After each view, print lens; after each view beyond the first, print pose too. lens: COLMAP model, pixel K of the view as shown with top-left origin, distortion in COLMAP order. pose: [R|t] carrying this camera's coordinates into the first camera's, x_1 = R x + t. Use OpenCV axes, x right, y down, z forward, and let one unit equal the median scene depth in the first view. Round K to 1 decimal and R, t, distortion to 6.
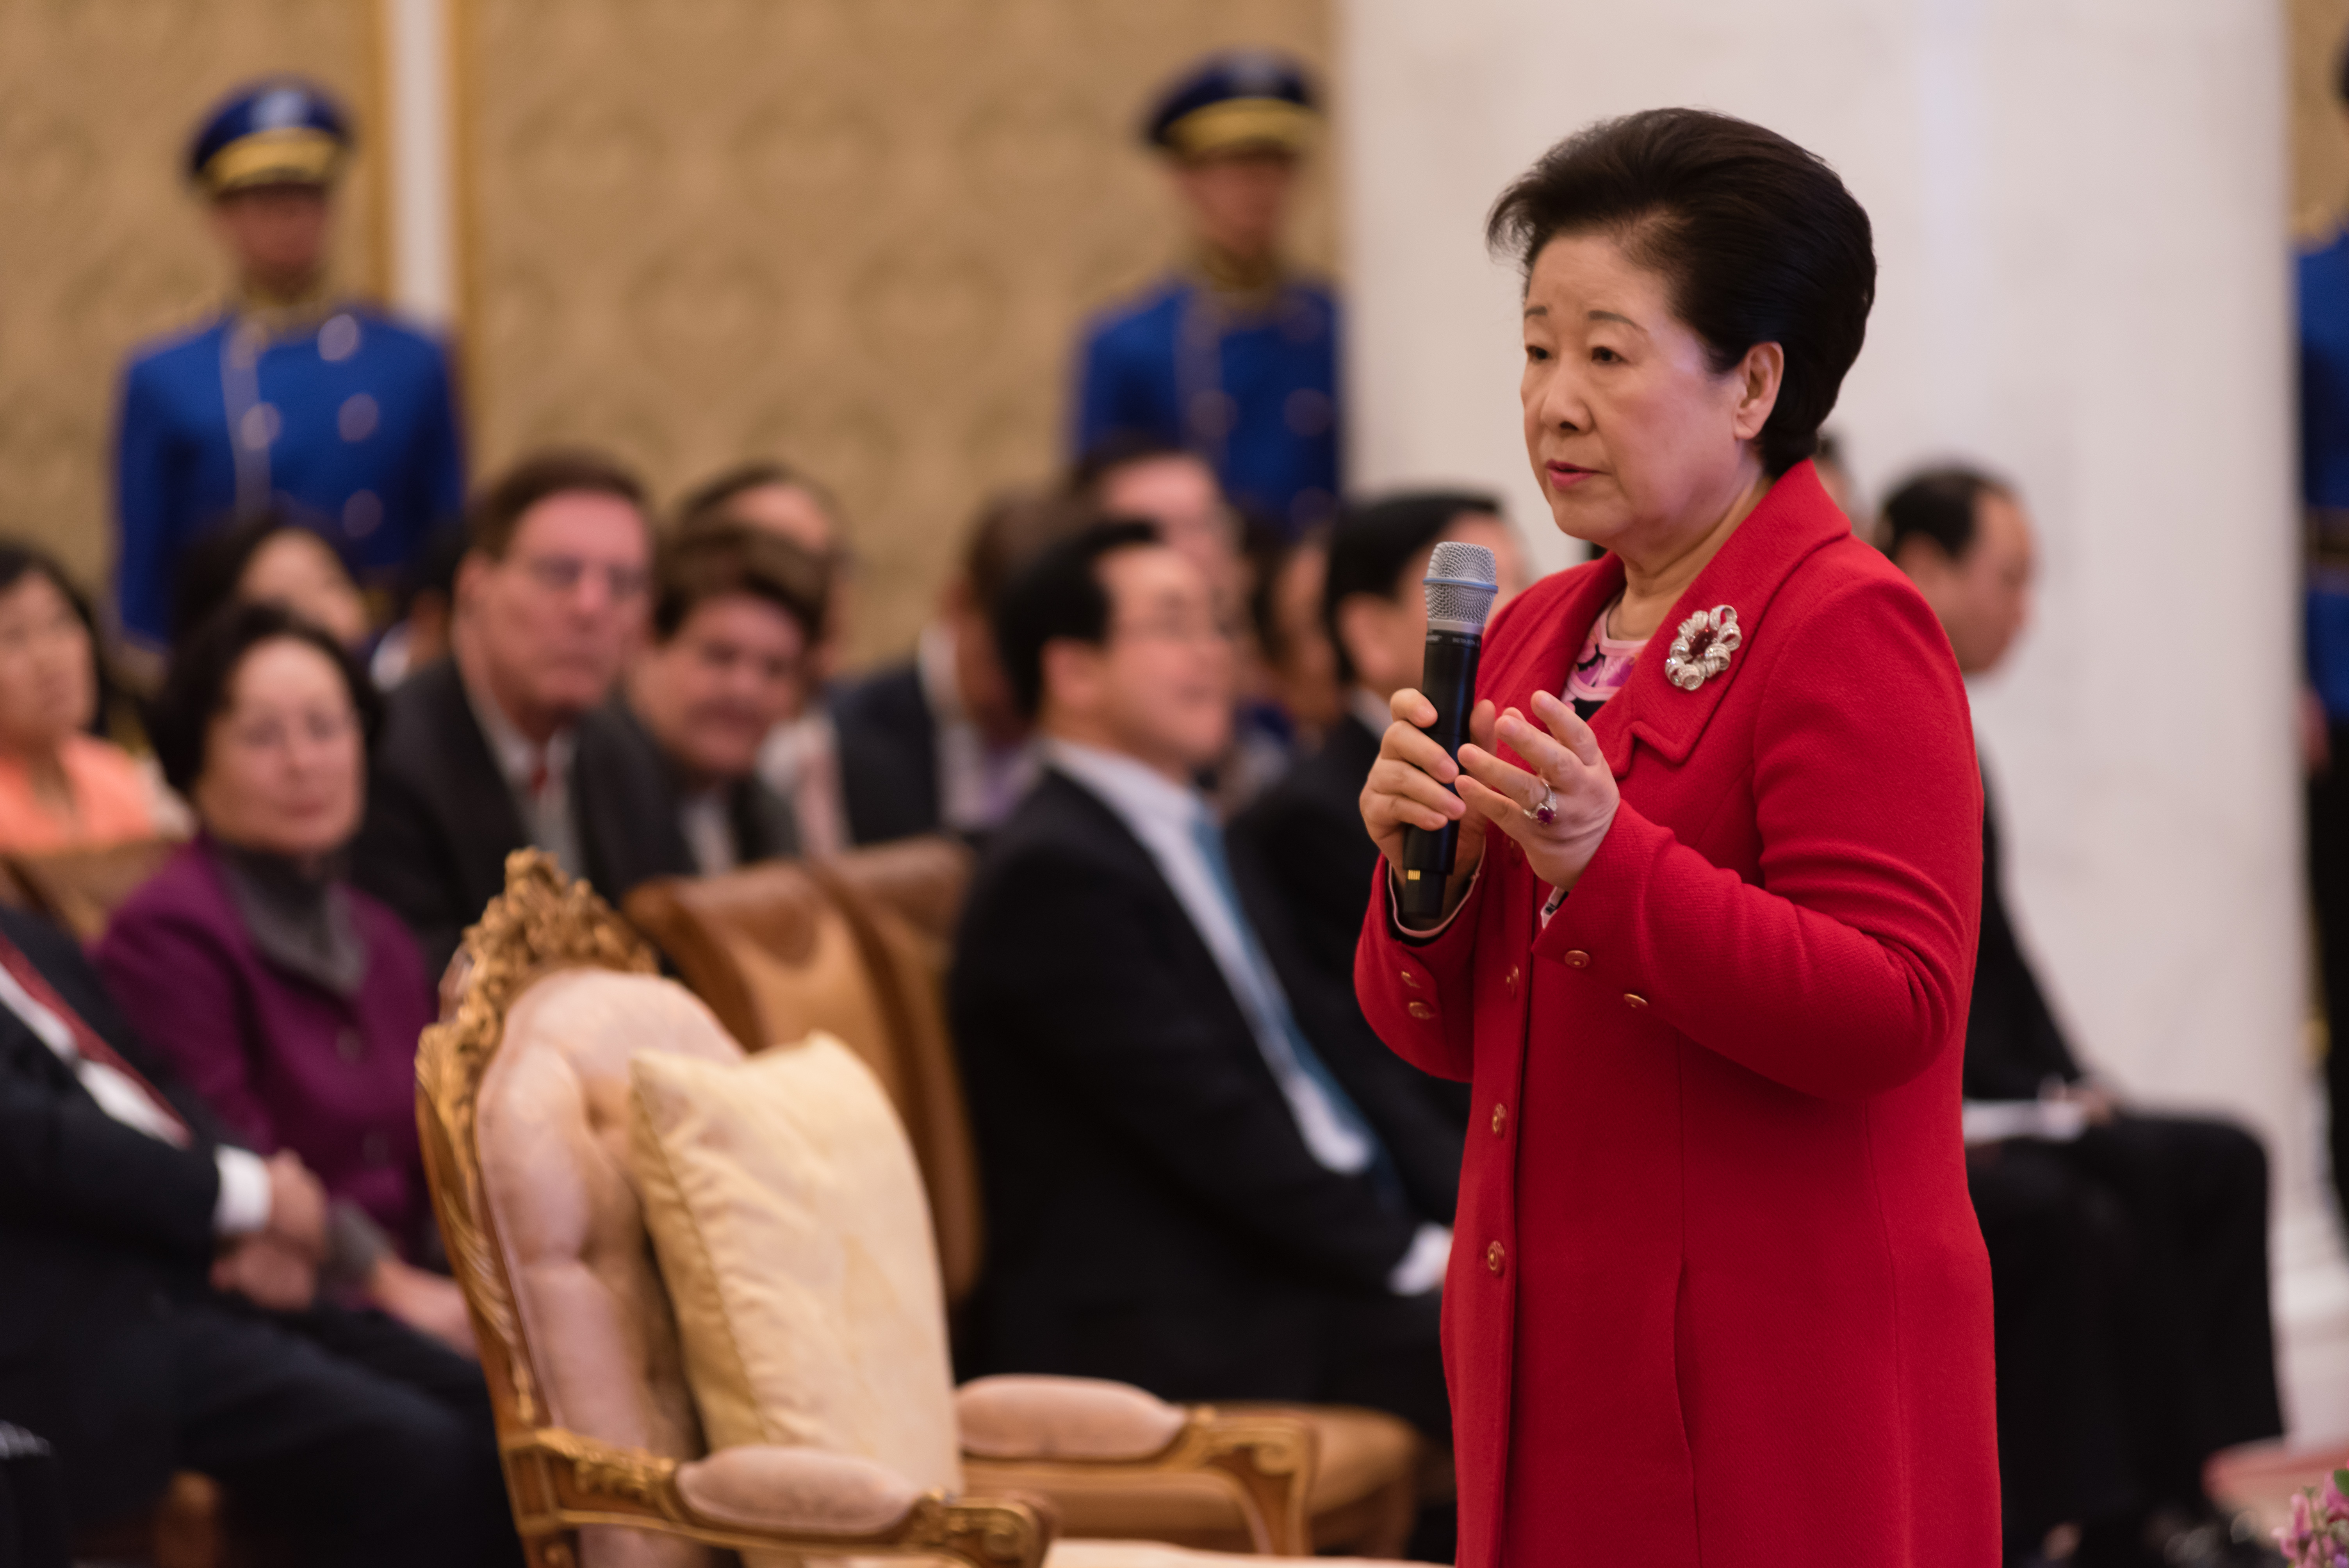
lens RADIAL K [[14197.2, 0, 1165.2], [0, 14197.2, 780.4], [0, 0, 1]] dist [0.089485, 0.000000]
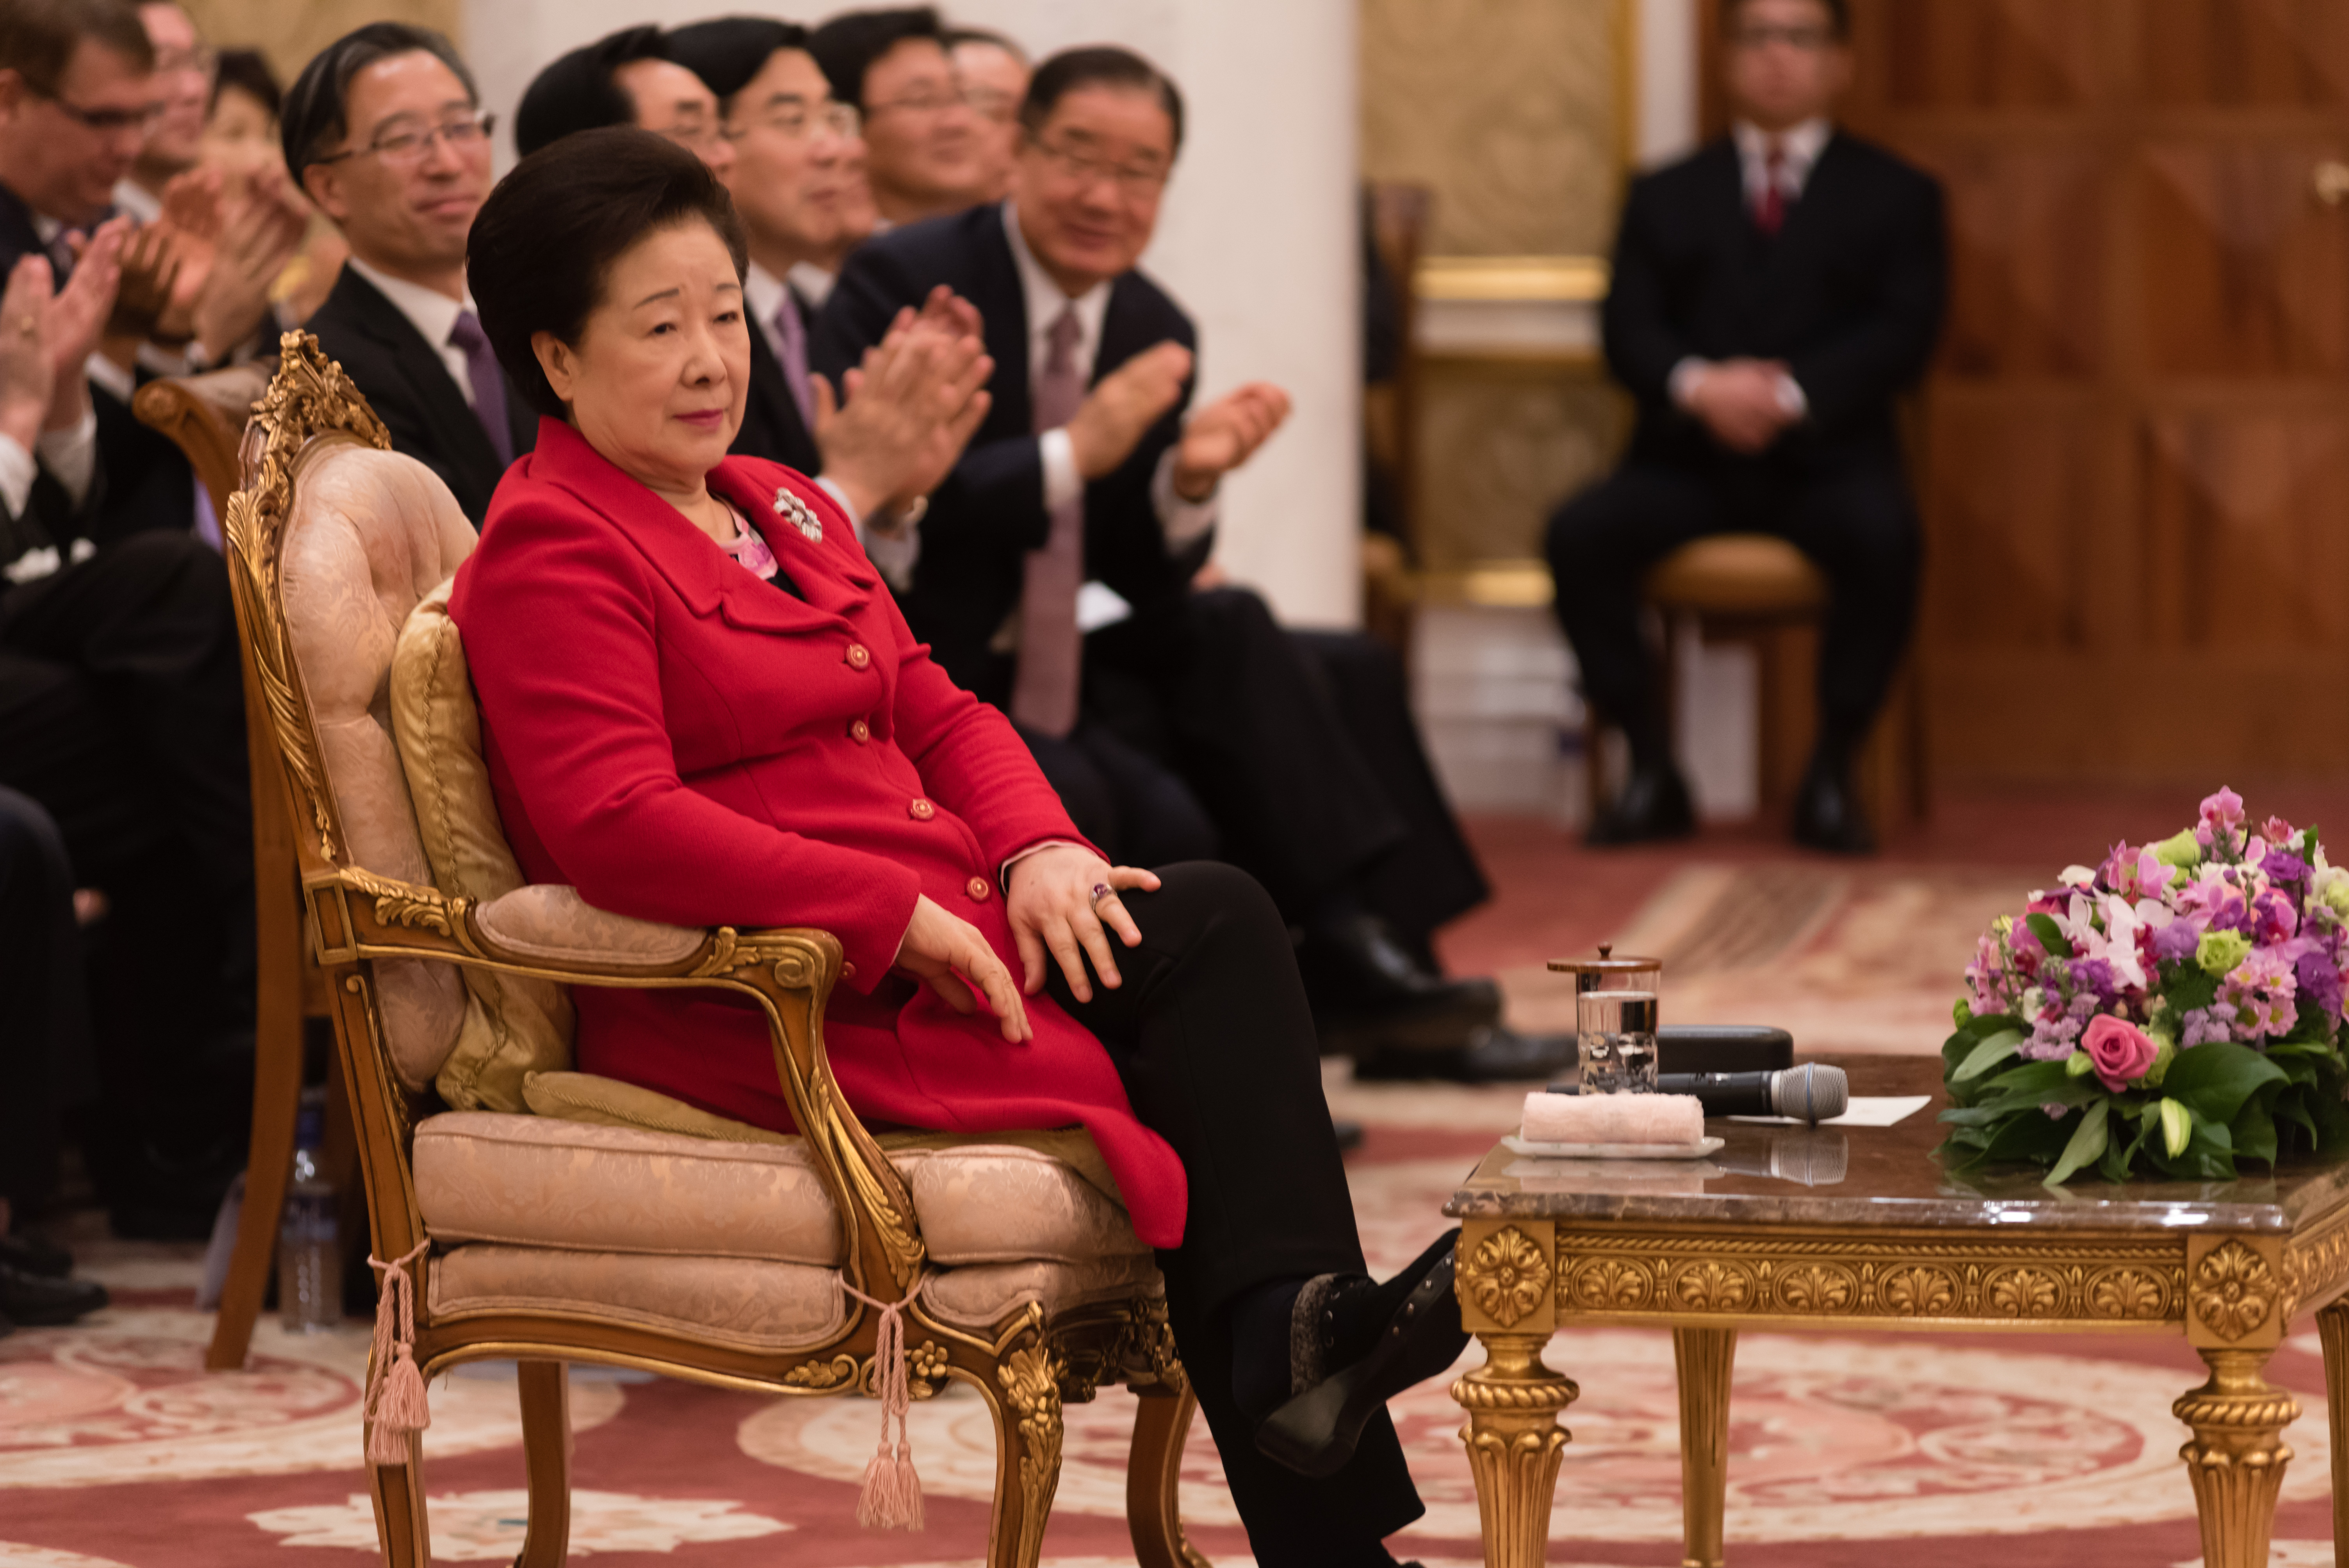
lens RADIAL K [[14197.2, 0, 1176.6], [0, 14197.2, 774.1], [0, 0, 1]] dist [0.089485, 0.000000]
pose [[0.990584, 0.010661, 0.136489, -0.128023], [-0.014468, 0.999532, 0.026936, 0.008769], [-0.136138, -0.028658, 0.990275, -0.073940]]
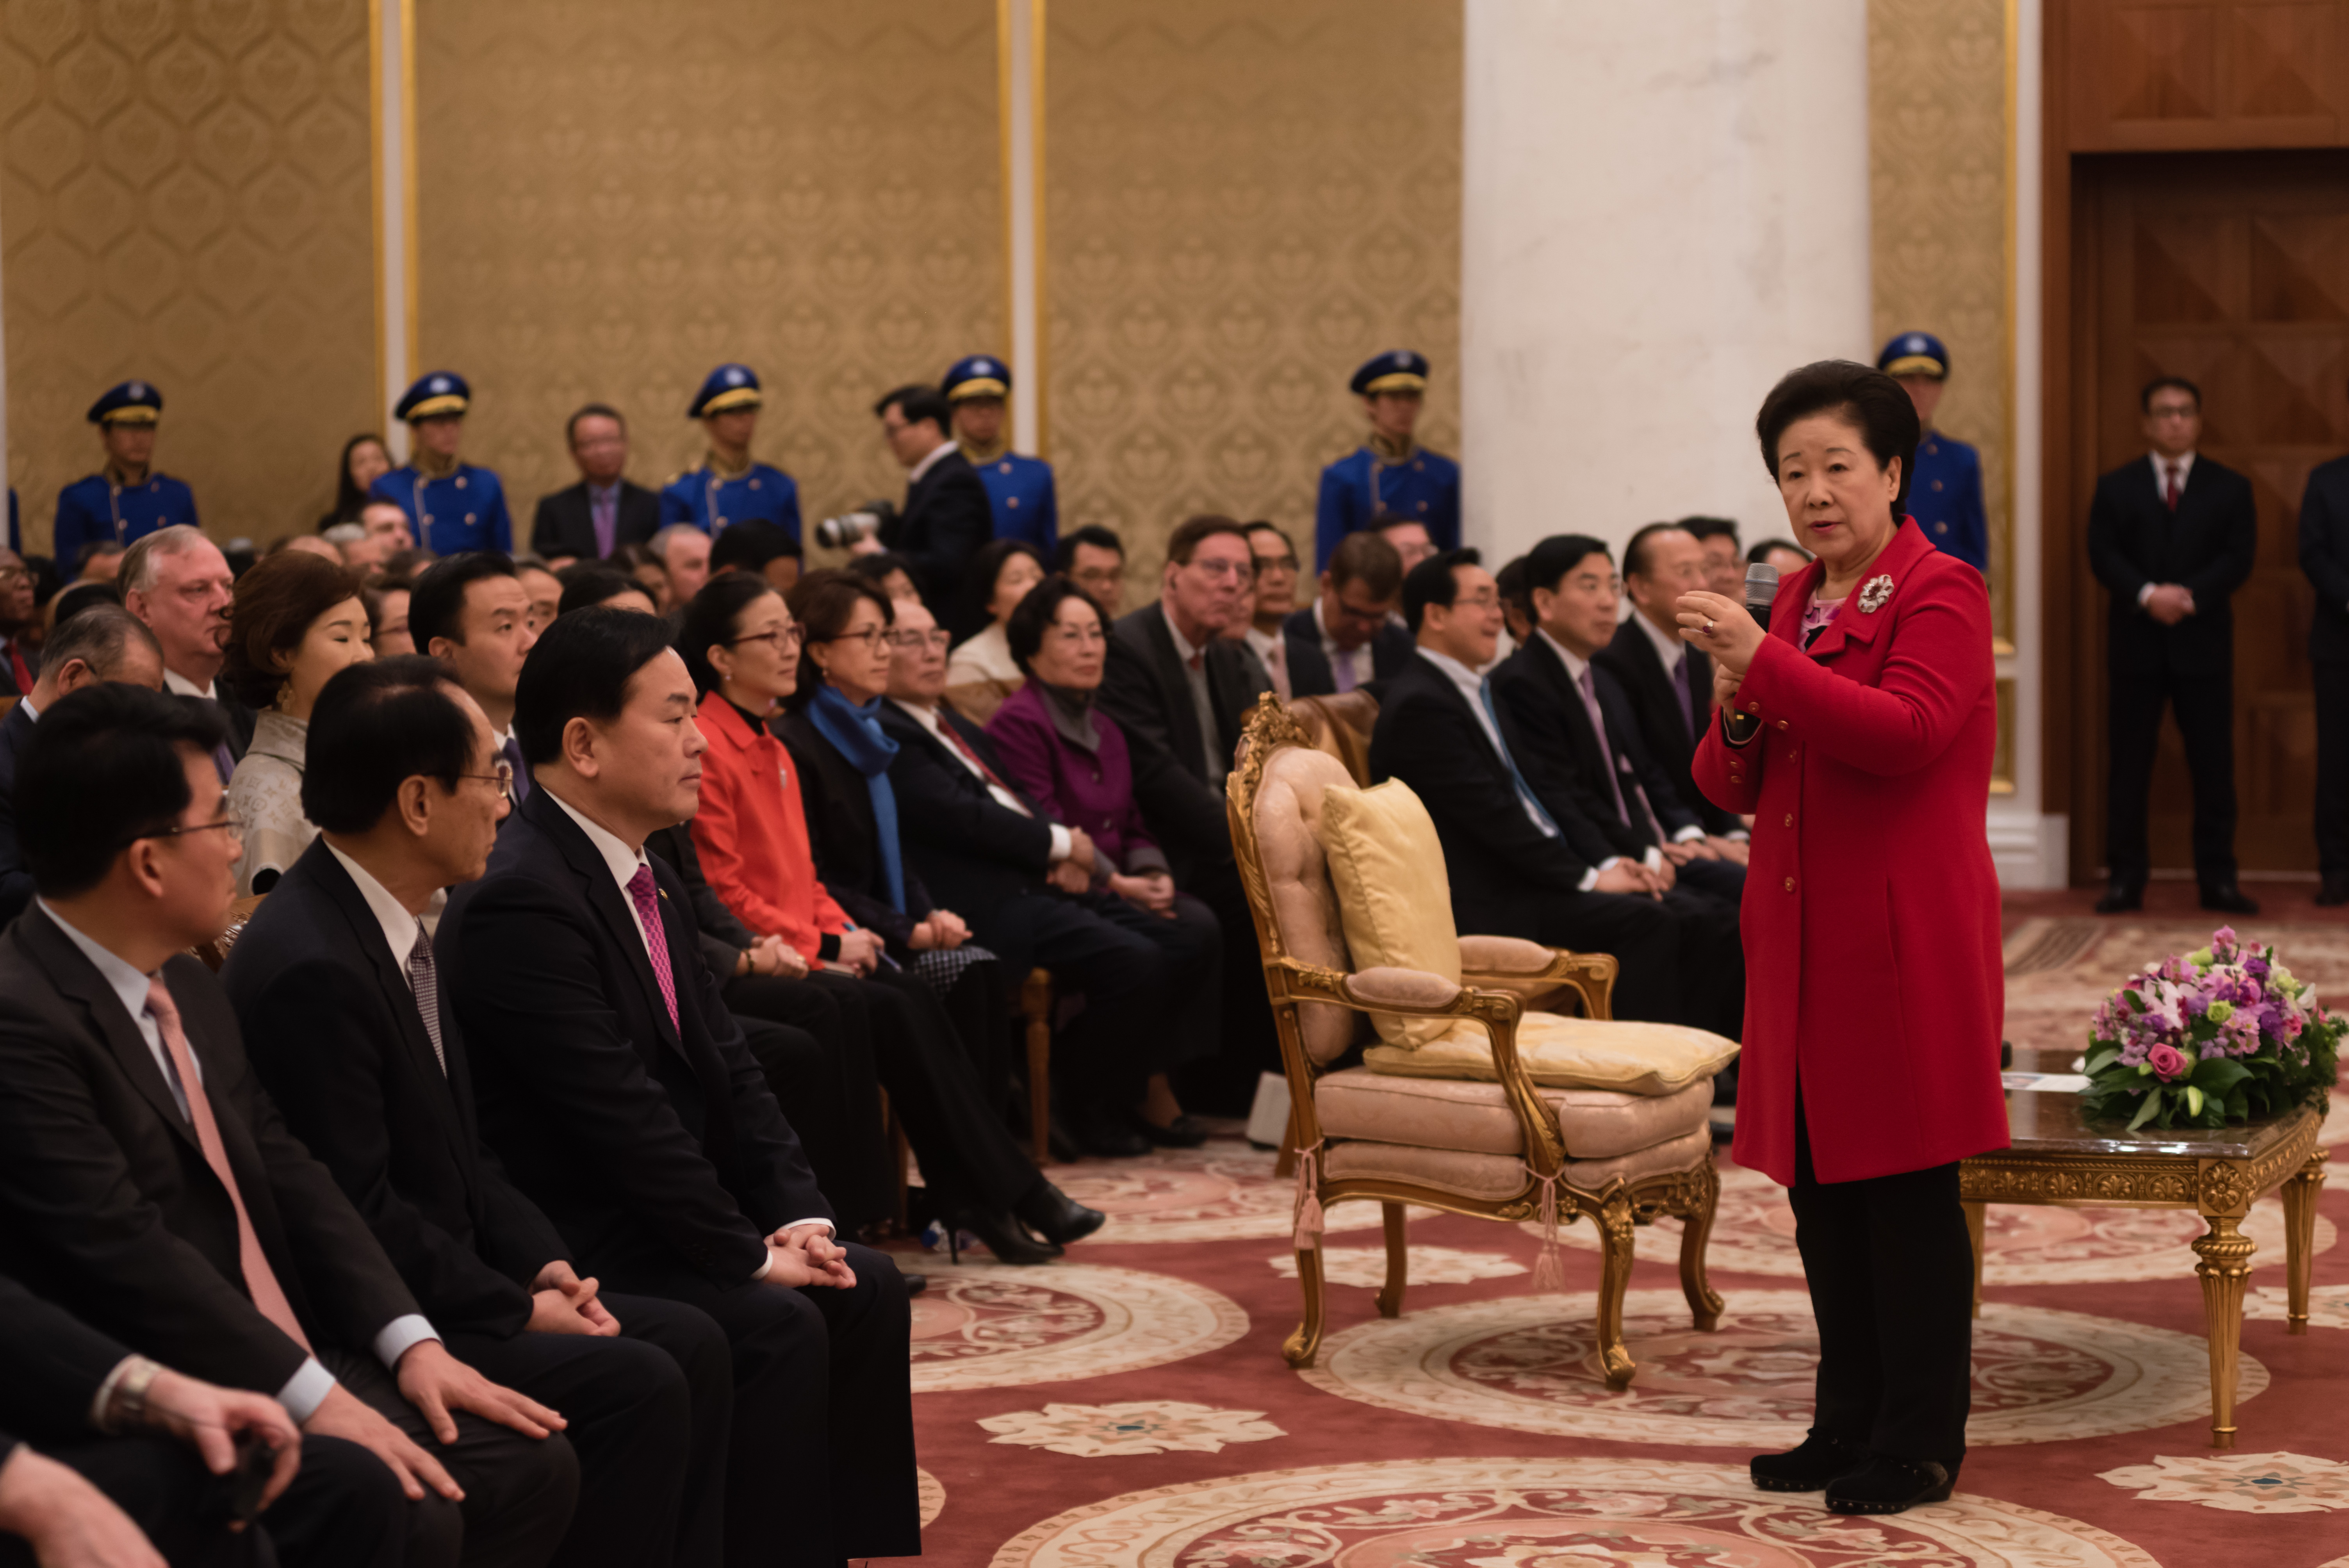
lens RADIAL K [[5729.6, 0, 1167.2], [0, 5729.6, 768.8], [0, 0, 1]] dist [0.041091, 0.000000]
pose [[0.999820, 0.016911, 0.008600, -0.069504], [-0.017063, 0.999694, 0.017927, 0.001322], [-0.008294, -0.018070, 0.999802, 0.119788]]
